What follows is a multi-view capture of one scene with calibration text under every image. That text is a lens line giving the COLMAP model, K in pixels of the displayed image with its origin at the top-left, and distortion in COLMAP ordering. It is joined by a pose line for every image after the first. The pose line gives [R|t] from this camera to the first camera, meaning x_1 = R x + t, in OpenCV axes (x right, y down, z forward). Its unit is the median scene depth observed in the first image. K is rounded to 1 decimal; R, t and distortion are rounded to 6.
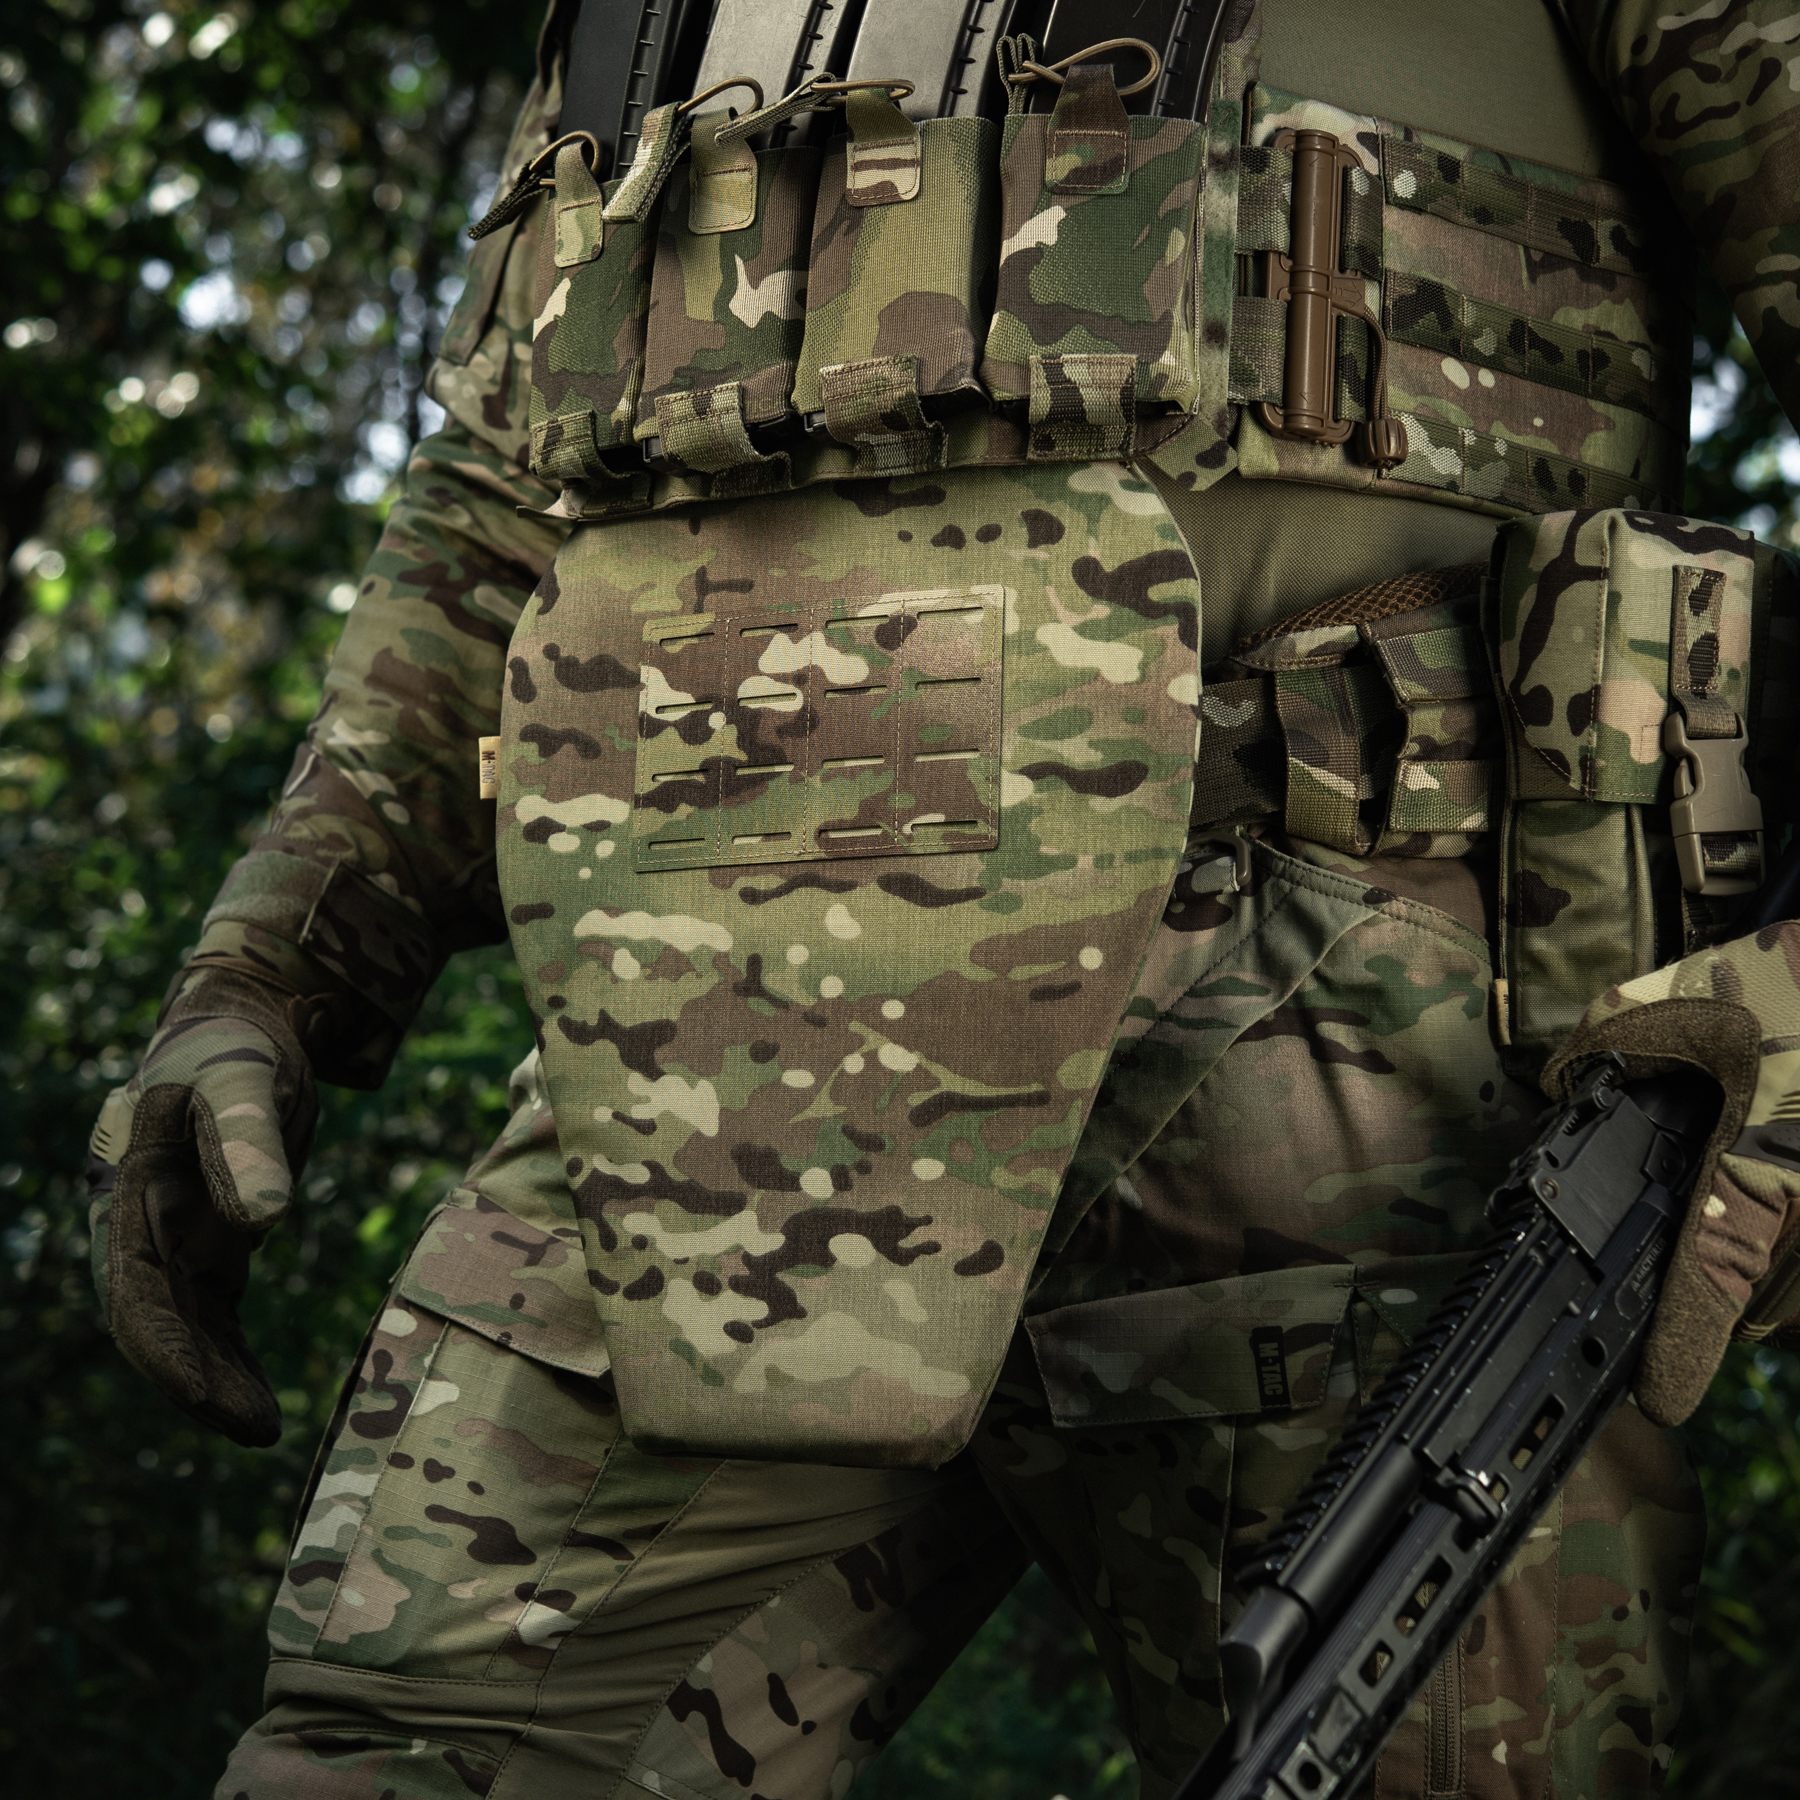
lens RADIAL K [[5081.7, 0, 900.0], [0, 5081.7, 900.0], [0, 0, 1]] dist [0.092613, -0.095354]
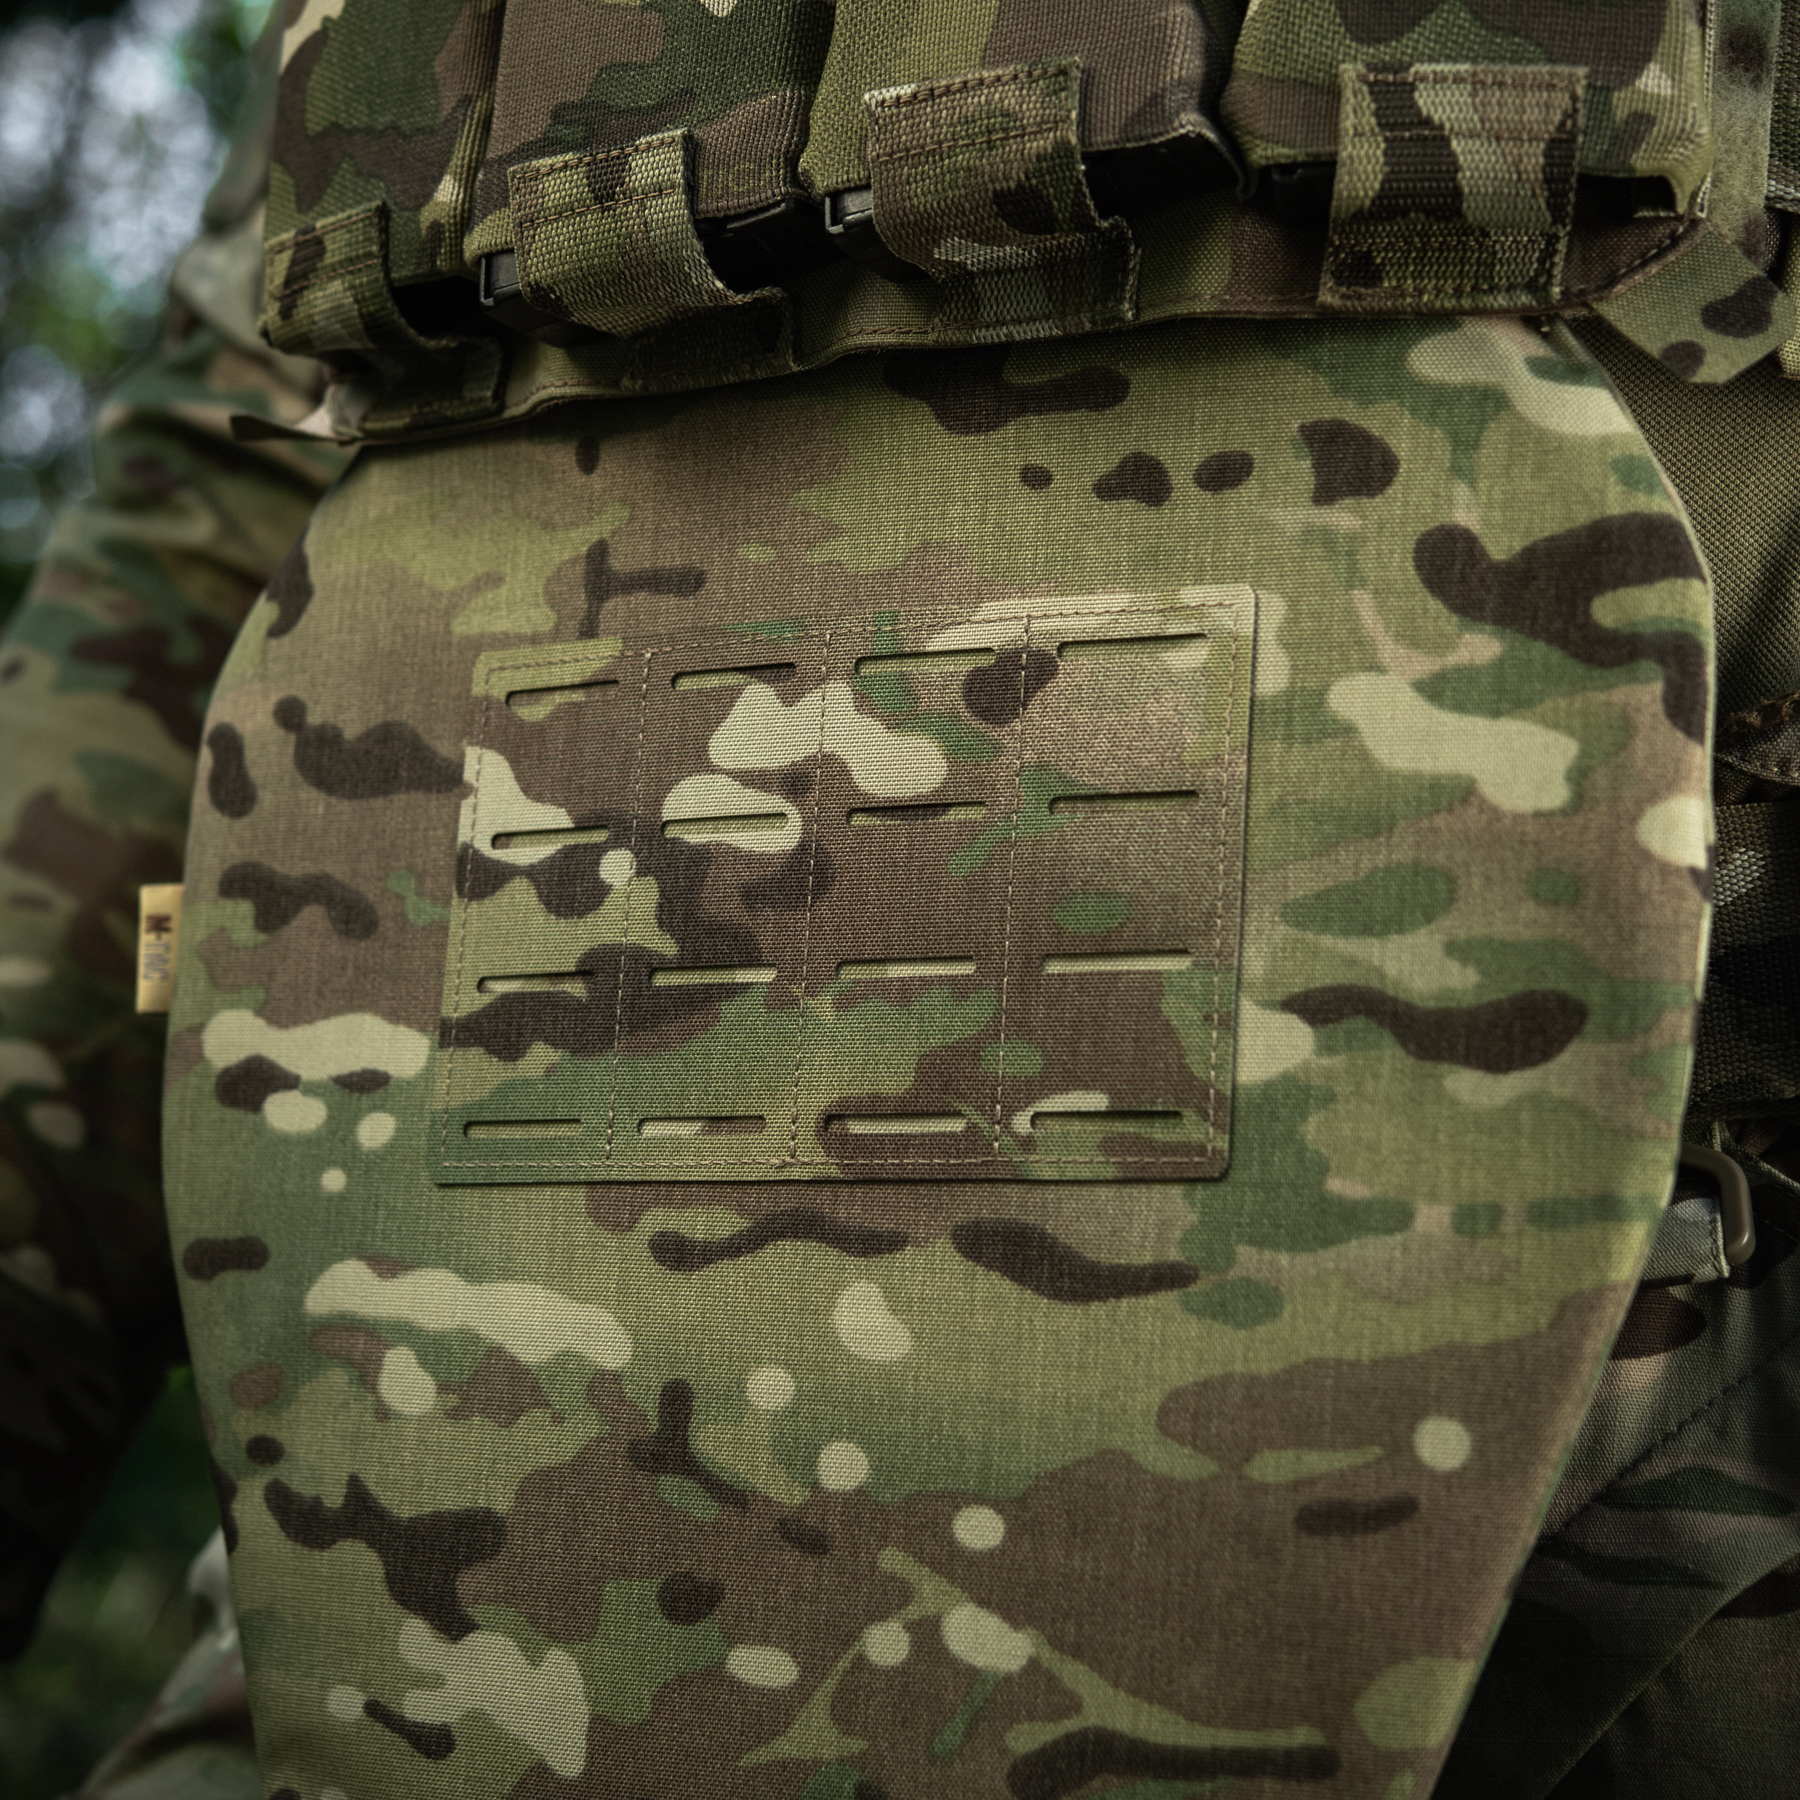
lens RADIAL K [[5081.7, 0, 900.0], [0, 5081.7, 900.0], [0, 0, 1]] dist [0.092613, -0.095354]
pose [[0.999458, 0.031915, -0.008053, -0.006355], [-0.032131, 0.999084, -0.028280, -0.020412], [0.007143, 0.028523, 0.999568, 0.546437]]
